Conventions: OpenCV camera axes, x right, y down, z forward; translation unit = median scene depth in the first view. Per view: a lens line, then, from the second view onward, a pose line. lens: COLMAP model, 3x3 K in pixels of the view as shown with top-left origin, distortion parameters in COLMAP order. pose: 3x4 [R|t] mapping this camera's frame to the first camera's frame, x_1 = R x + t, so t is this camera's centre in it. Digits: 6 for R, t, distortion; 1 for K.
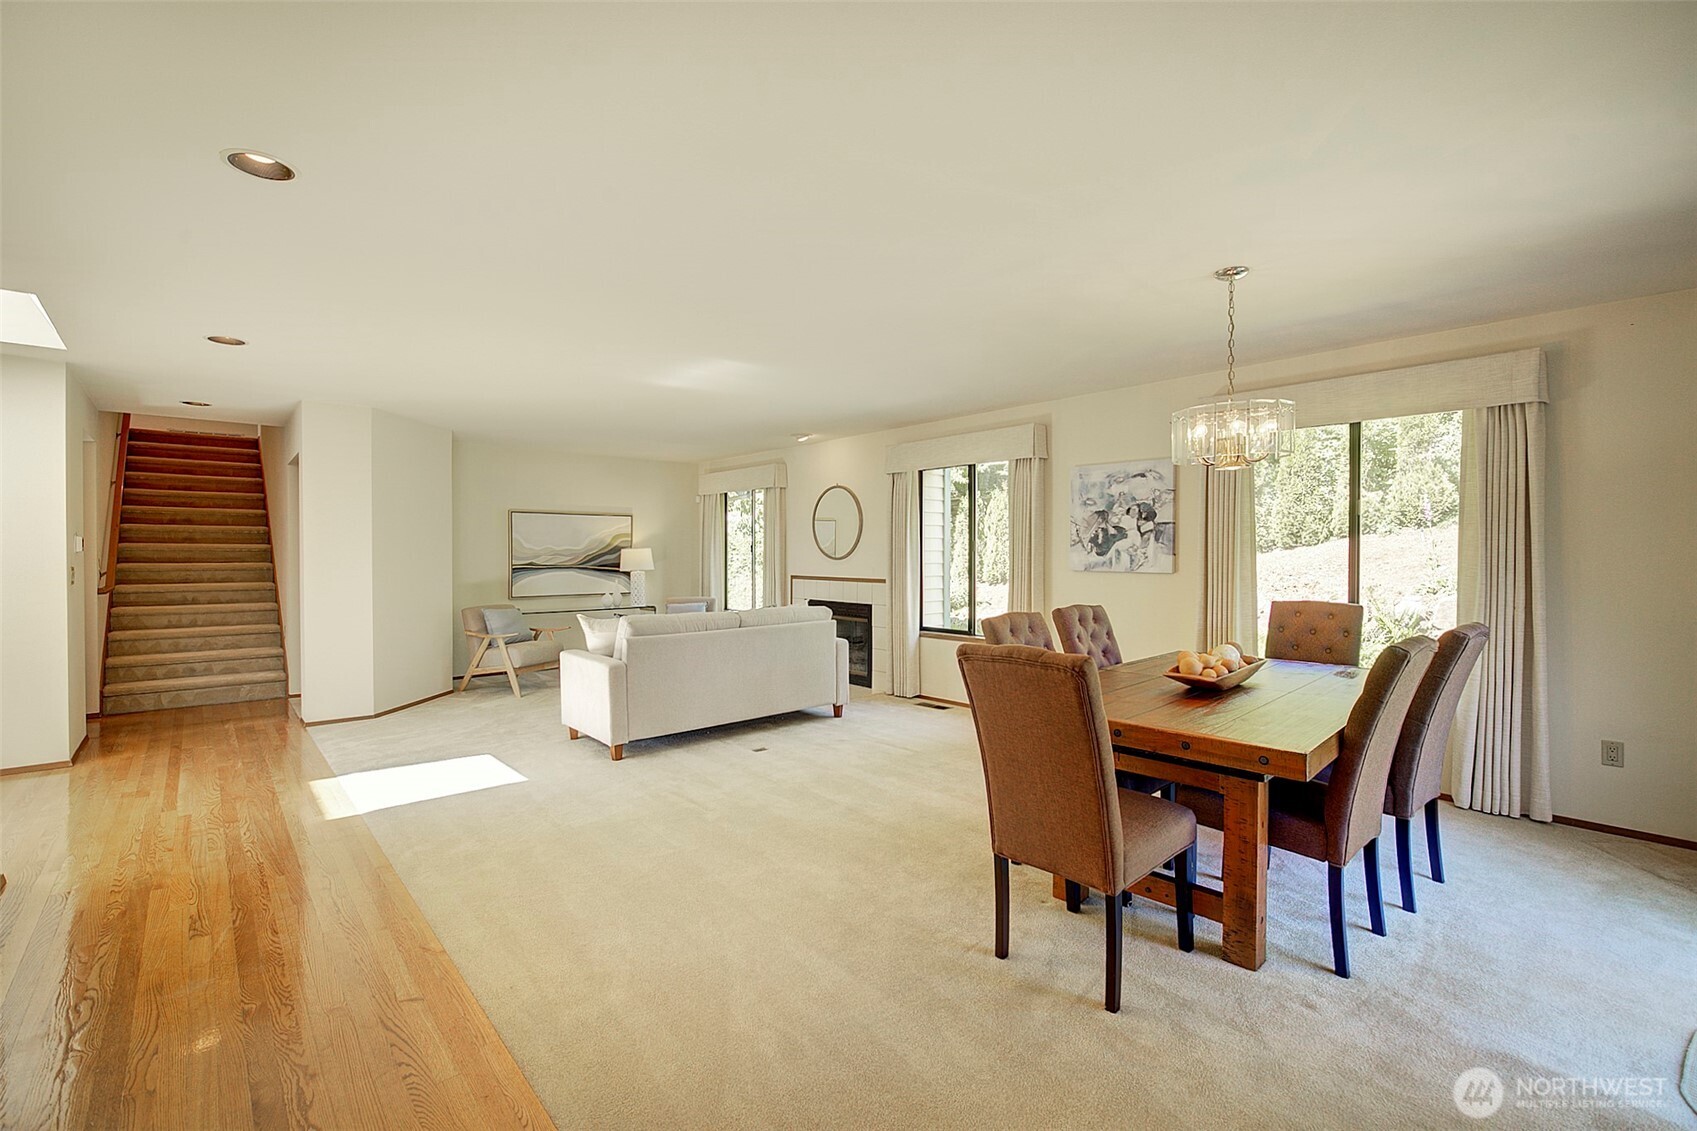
lens RADIAL K [[745.6, 0, 844.8], [0, 745.6, 559.1], [0, 0, 1]] dist [-0.012194, 0.000522]
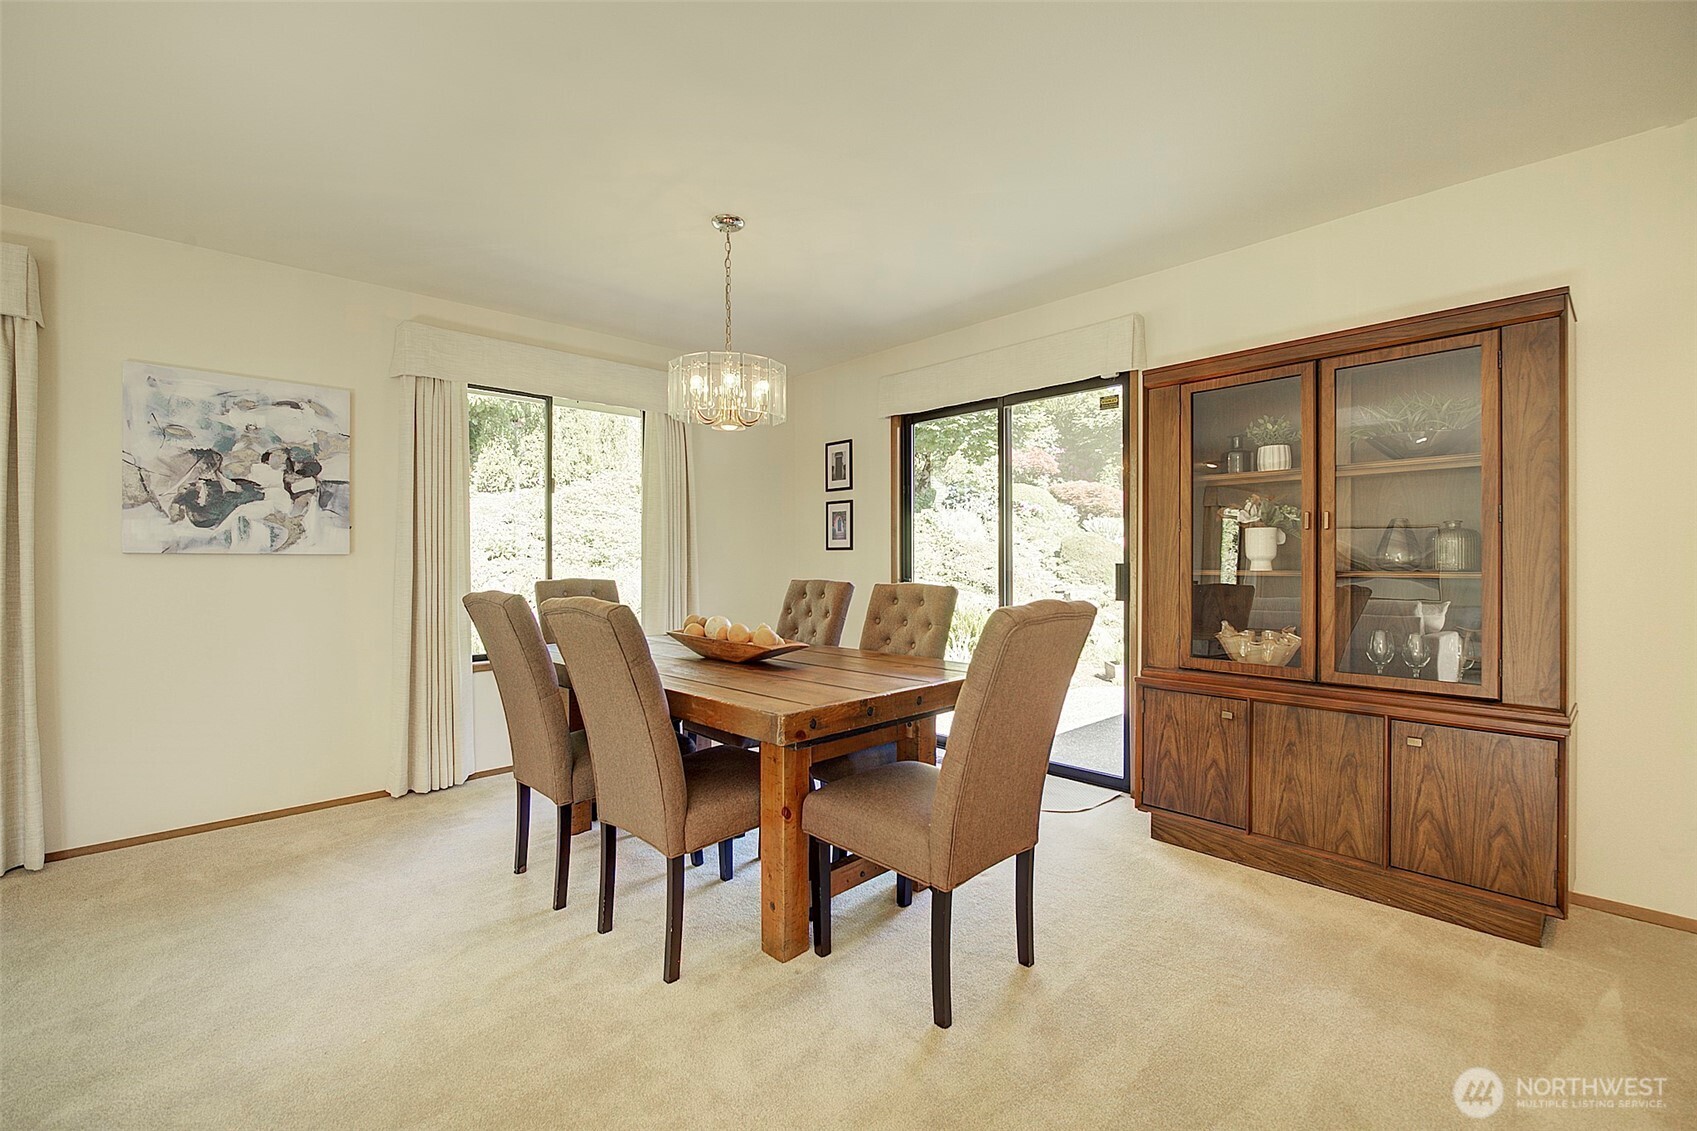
lens RADIAL K [[730.5, 0, 841.7], [0, 730.5, 560.6], [0, 0, 1]] dist [-0.017365, 0.004297]
pose [[-0.032091, -0.004056, 0.999477, -0.240946], [0.009020, 0.999950, 0.004347, 0.024143], [-0.999444, 0.009155, -0.032053, 0.523821]]
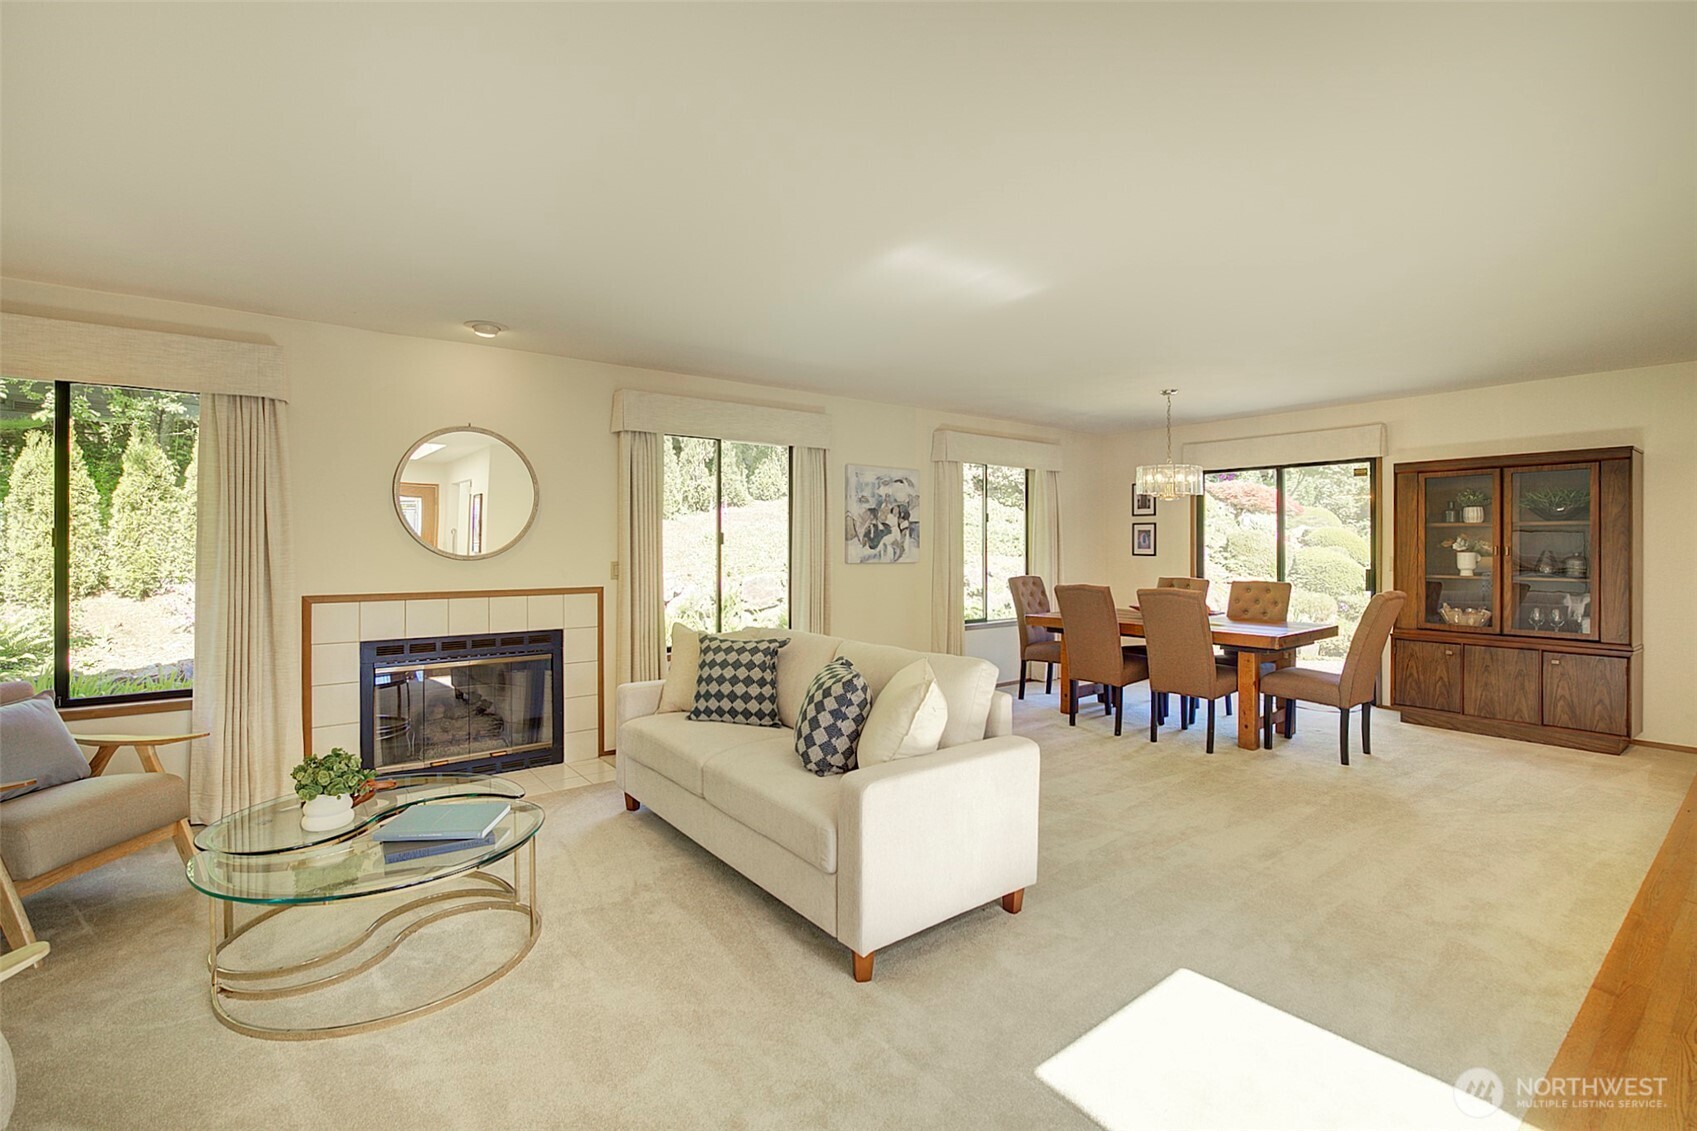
lens RADIAL K [[762.1, 0, 853.4], [0, 762.1, 543.0], [0, 0, 1]] dist [-0.003211, -0.000676]
pose [[0.058569, 0.000291, 0.998283, -0.799547], [0.006829, 0.999976, -0.000692, -0.012813], [-0.998260, 0.006858, 0.058565, 0.971581]]
